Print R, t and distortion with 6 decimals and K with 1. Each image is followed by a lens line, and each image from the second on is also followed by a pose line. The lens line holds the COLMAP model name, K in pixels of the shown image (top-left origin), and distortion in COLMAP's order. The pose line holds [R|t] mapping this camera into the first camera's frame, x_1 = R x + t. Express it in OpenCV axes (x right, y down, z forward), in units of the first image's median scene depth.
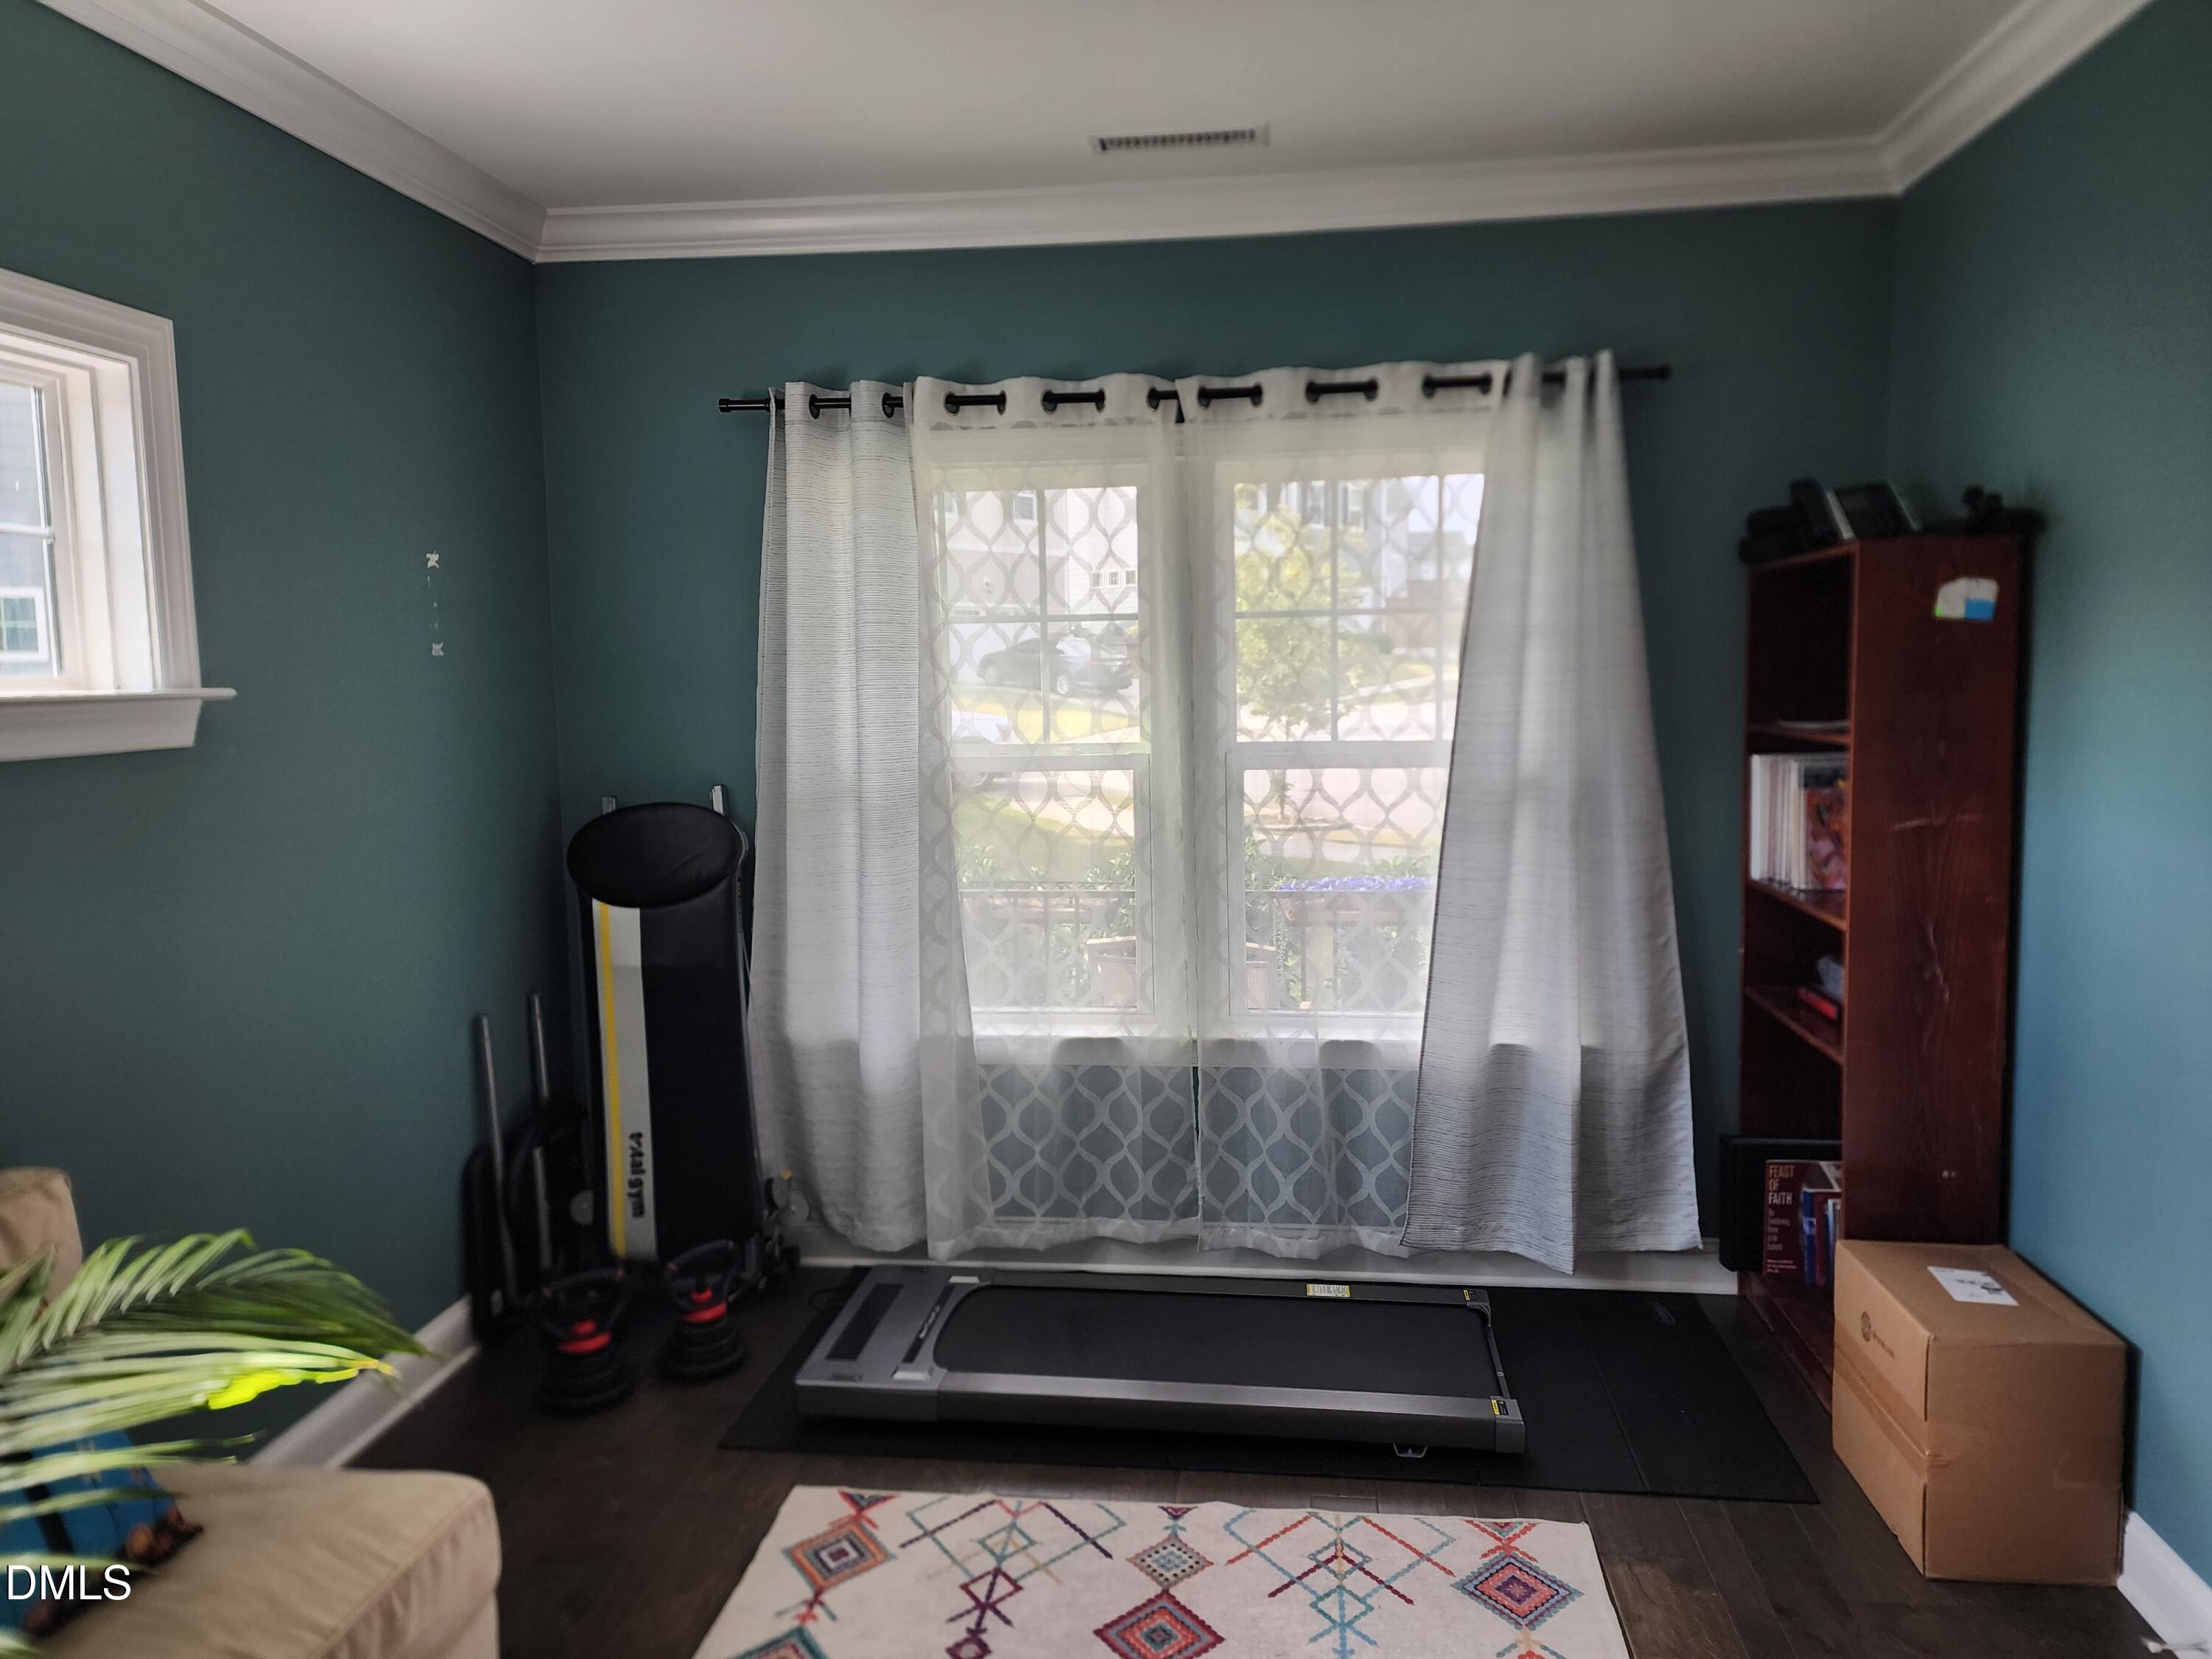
lens RADIAL K [[1471.6, 0, 1113.6], [0, 1471.6, 807.1], [0, 0, 1]] dist [0.056309, -0.040880]
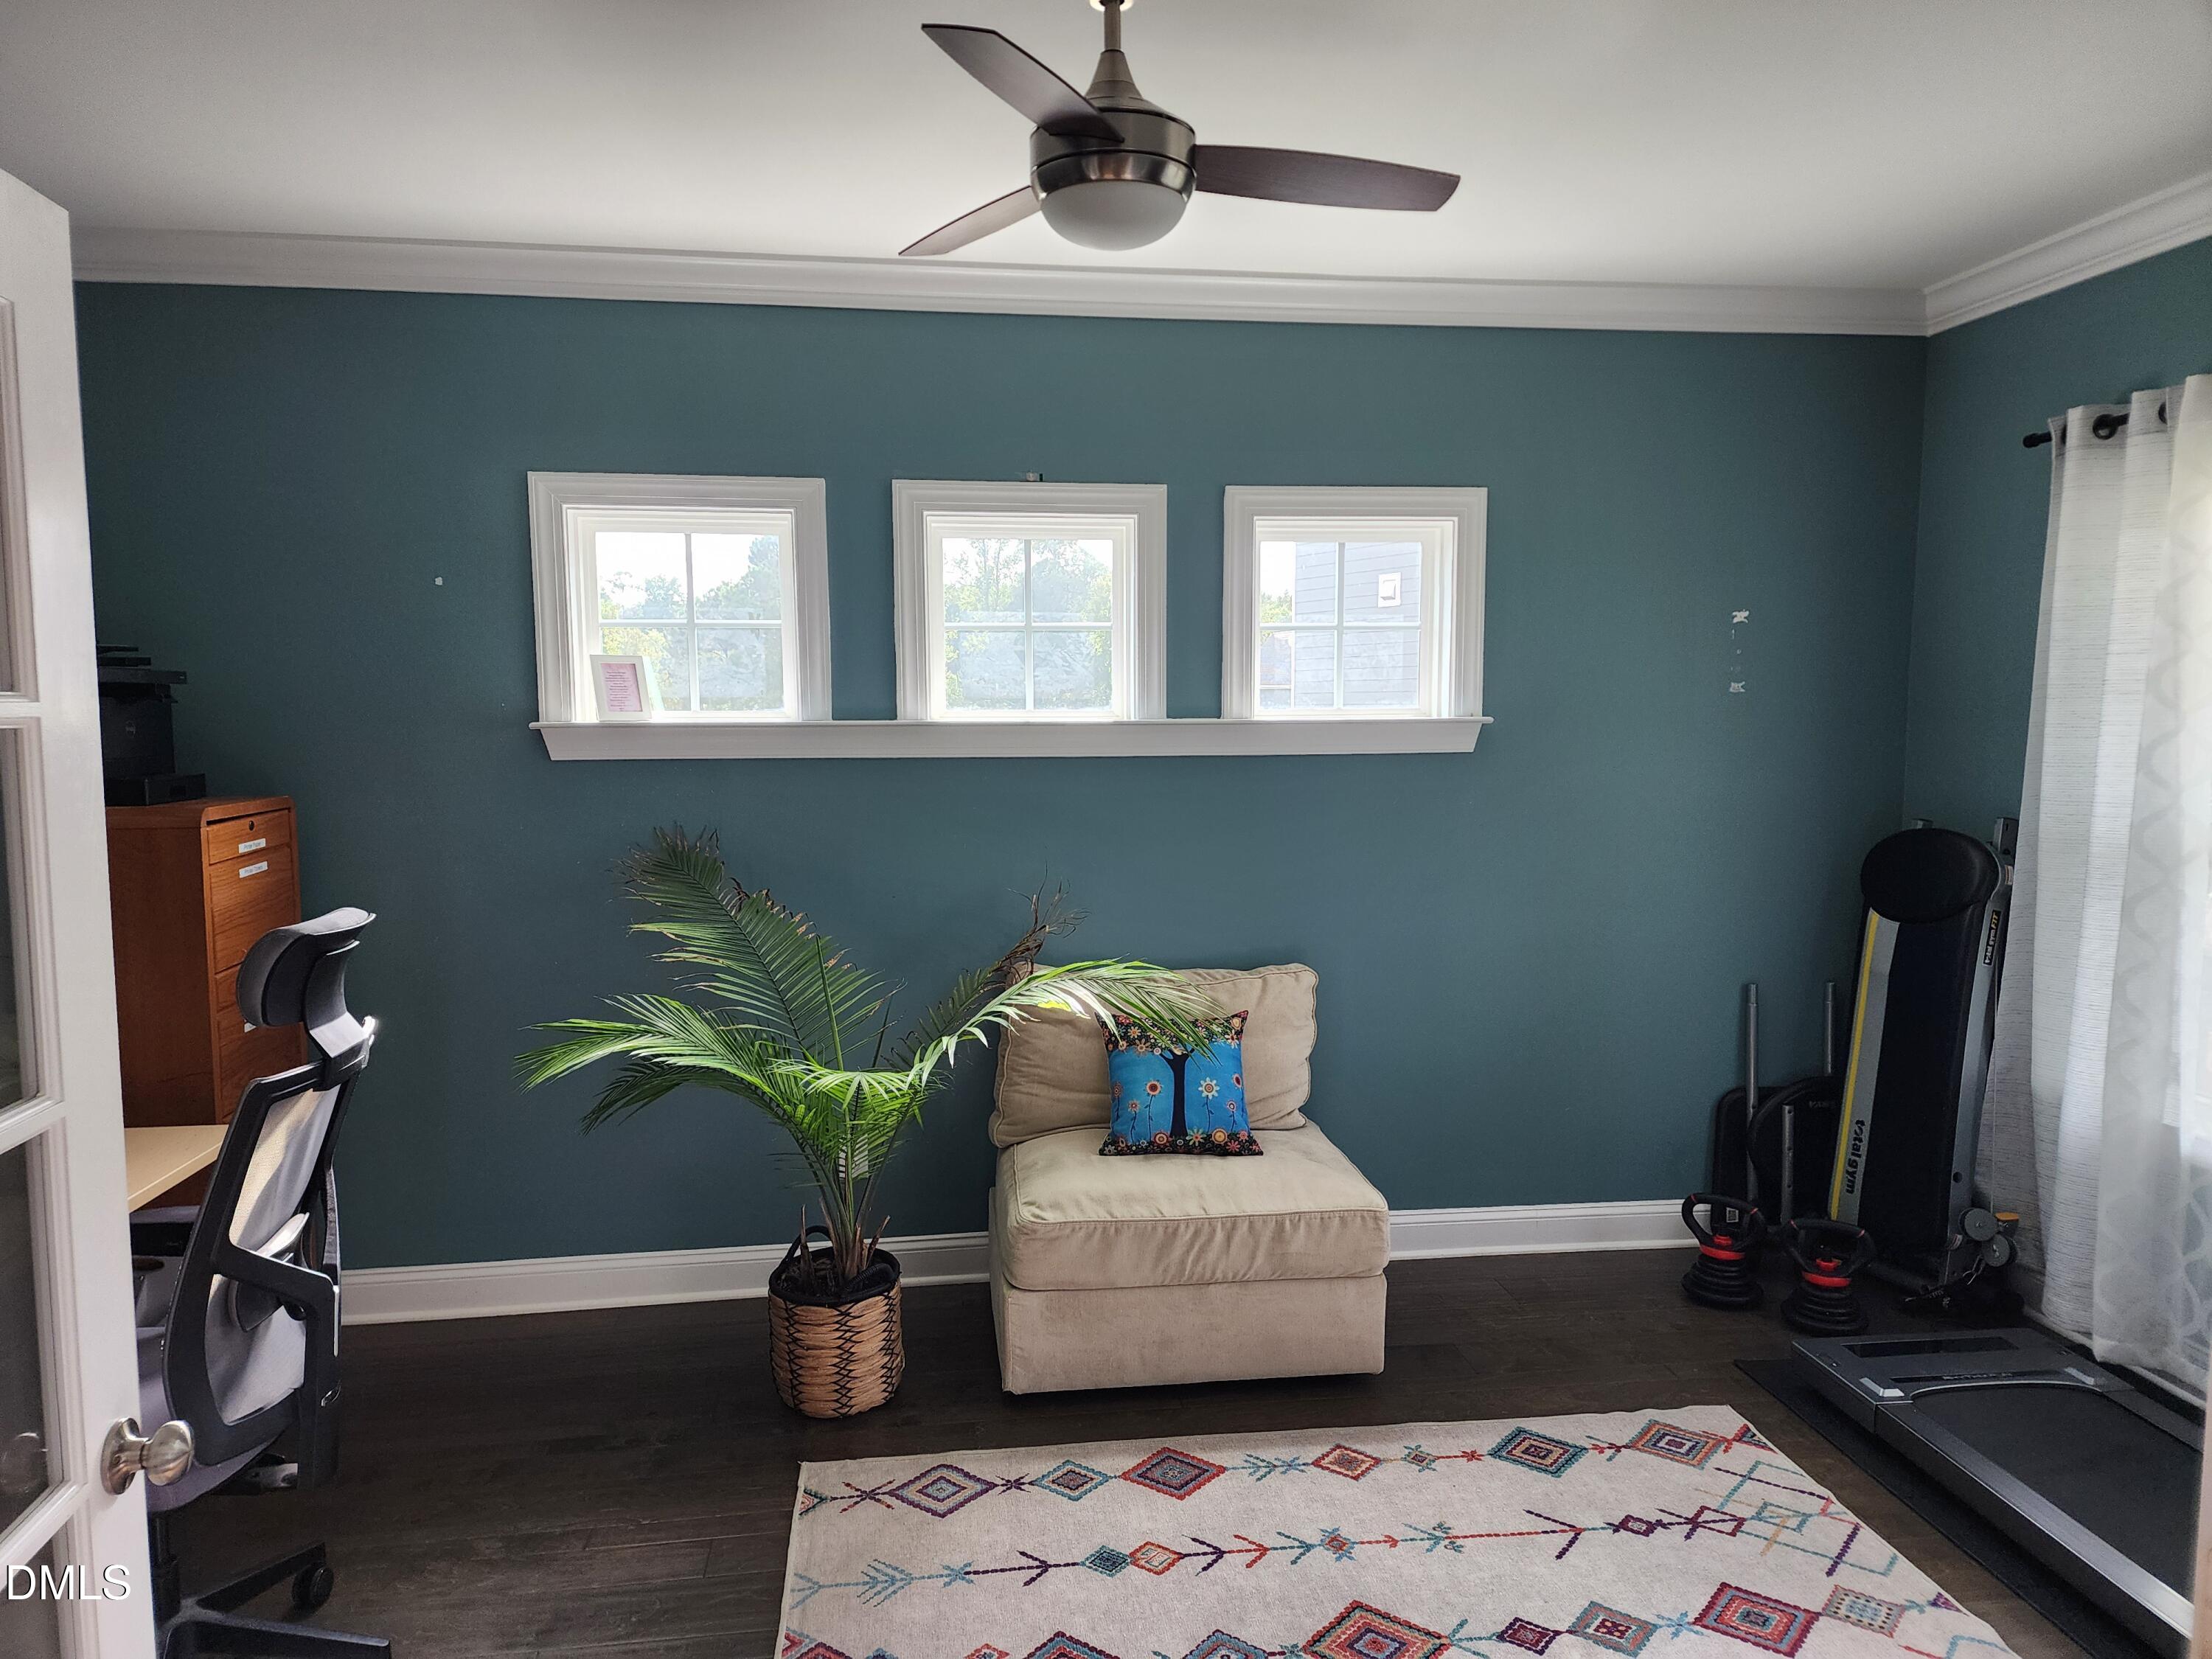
lens RADIAL K [[1471.6, 0, 1112.8], [0, 1471.6, 840.2], [0, 0, 1]] dist [0.056309, -0.040880]
pose [[0.245676, 0.106825, -0.963448, 0.647053], [-0.089778, 0.992145, 0.087113, -0.039177], [0.965186, 0.065095, 0.253337, 0.173980]]
